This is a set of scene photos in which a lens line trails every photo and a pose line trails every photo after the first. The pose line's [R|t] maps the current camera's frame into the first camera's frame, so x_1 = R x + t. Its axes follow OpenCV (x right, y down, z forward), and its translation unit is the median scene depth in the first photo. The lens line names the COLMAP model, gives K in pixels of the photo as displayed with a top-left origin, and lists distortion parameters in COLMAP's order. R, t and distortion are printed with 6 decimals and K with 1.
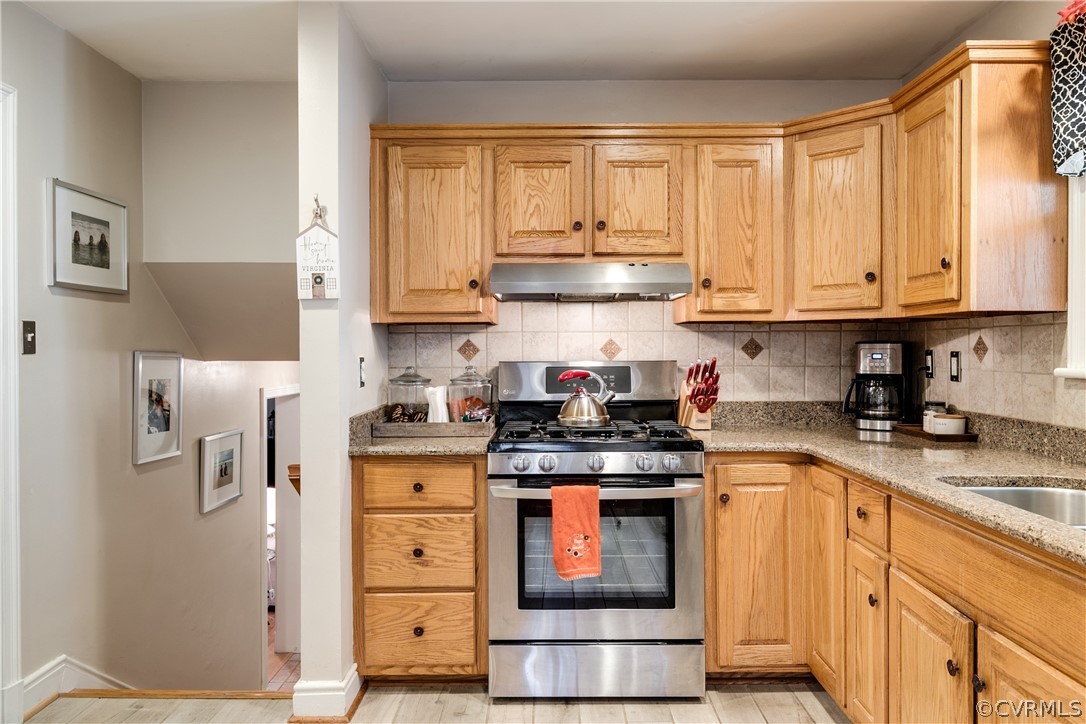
lens RADIAL K [[736.0, 0, 546.4], [0, 736.0, 355.3], [0, 0, 1]] dist [-0.005035, -0.004062]
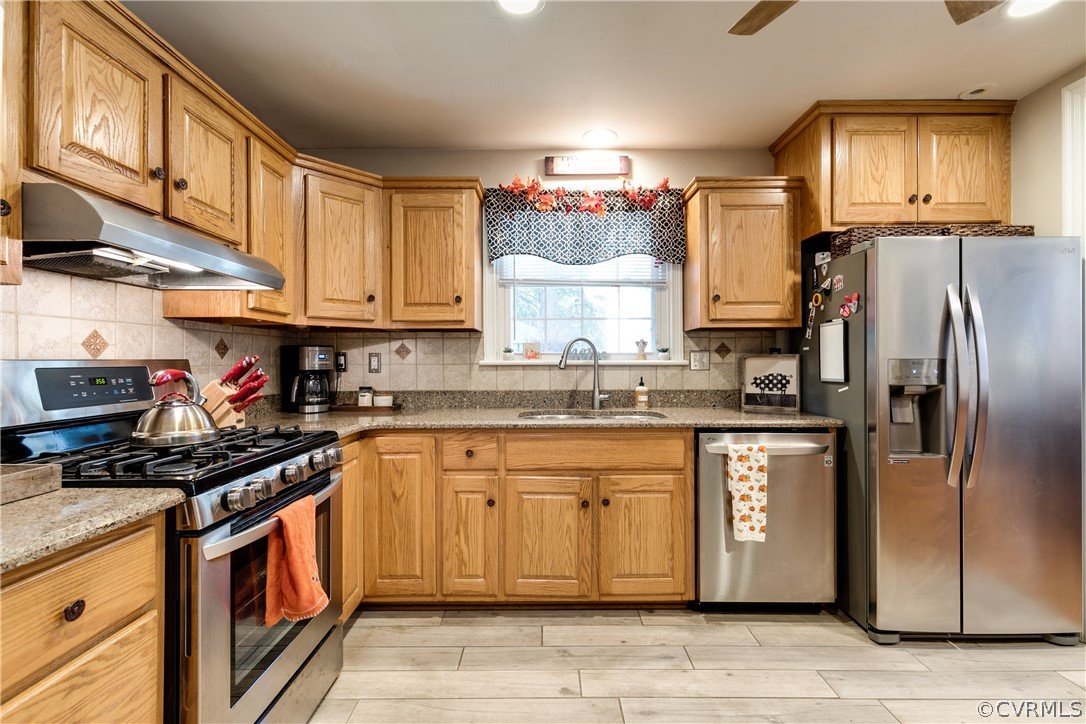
lens RADIAL K [[485.3, 0, 543.0], [0, 485.3, 362.0], [0, 0, 1]] dist [-0.000743, -0.000803]
pose [[0.006116, 0.000876, 0.999981, -0.494112], [0.013795, 0.999904, -0.000960, 0.020550], [-0.999886, 0.013800, 0.006103, 0.692259]]
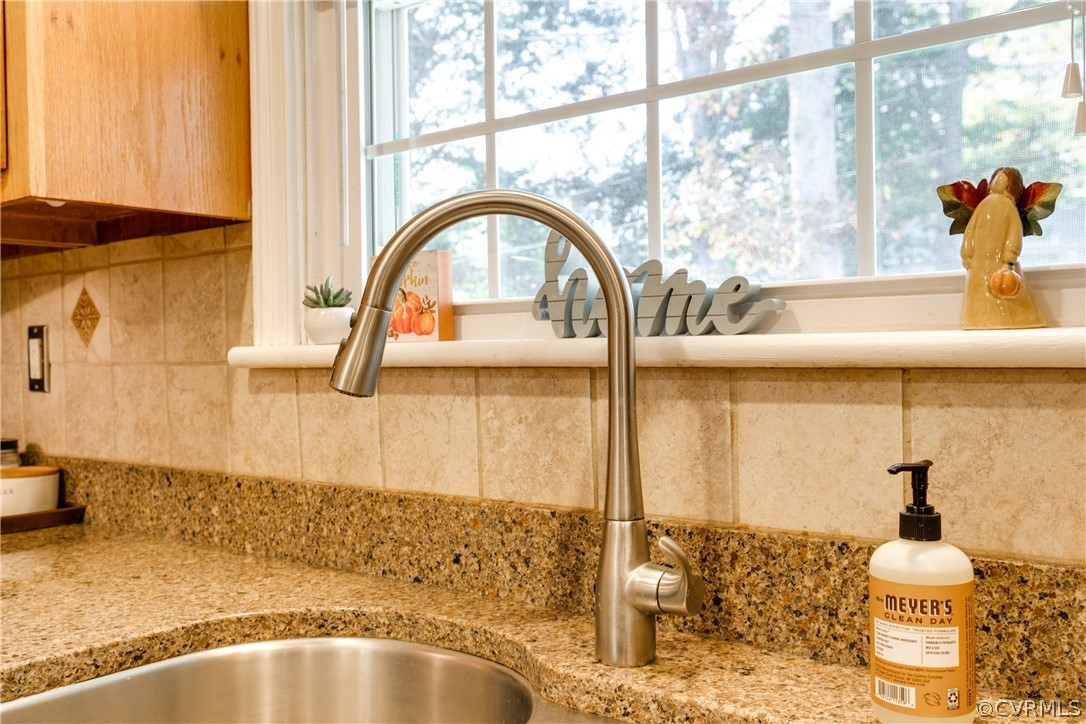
lens RADIAL K [[1005.4, 0, 543.0], [0, 1005.4, 362.0], [0, 0, 1]] dist [0.017178, 0.007813]
pose [[0.614947, -0.013197, 0.788458, 0.277972], [0.020670, 0.999786, 0.000613, 0.025013], [-0.788297, 0.015921, 0.615088, 0.402096]]
